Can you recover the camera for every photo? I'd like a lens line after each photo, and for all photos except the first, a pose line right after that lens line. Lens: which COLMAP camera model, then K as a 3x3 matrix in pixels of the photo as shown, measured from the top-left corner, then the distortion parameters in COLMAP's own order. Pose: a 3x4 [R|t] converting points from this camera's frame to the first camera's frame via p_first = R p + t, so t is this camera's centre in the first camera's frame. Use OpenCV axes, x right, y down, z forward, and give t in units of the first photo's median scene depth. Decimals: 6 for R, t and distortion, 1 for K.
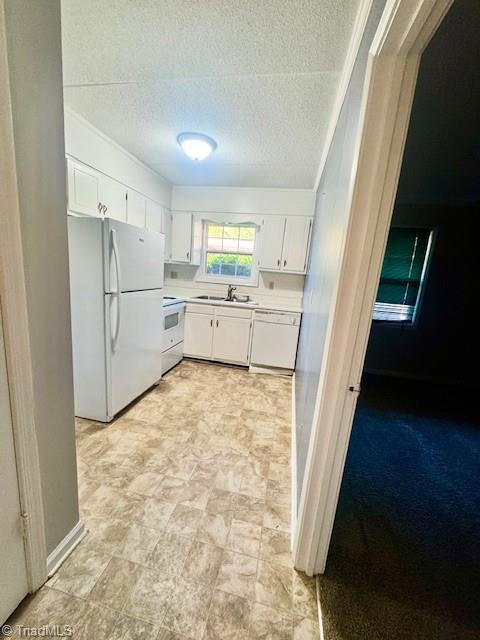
lens RADIAL K [[257.7, 0, 240.0], [0, 257.7, 320.0], [0, 0, 1]] dist [0.000570, 0.000017]
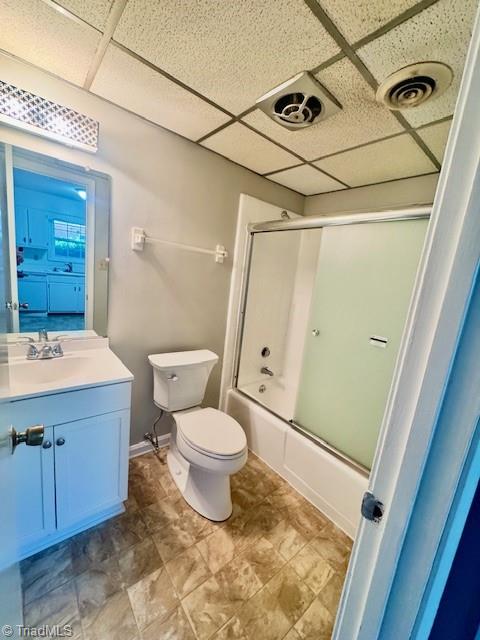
lens RADIAL K [[257.7, 0, 240.0], [0, 257.7, 320.0], [0, 0, 1]] dist [0.000570, 0.000017]
pose [[-0.612867, -0.032579, -0.789515, 0.245094], [-0.314895, 0.926455, 0.206209, -0.208350], [0.724732, 0.374992, -0.578052, 1.243486]]
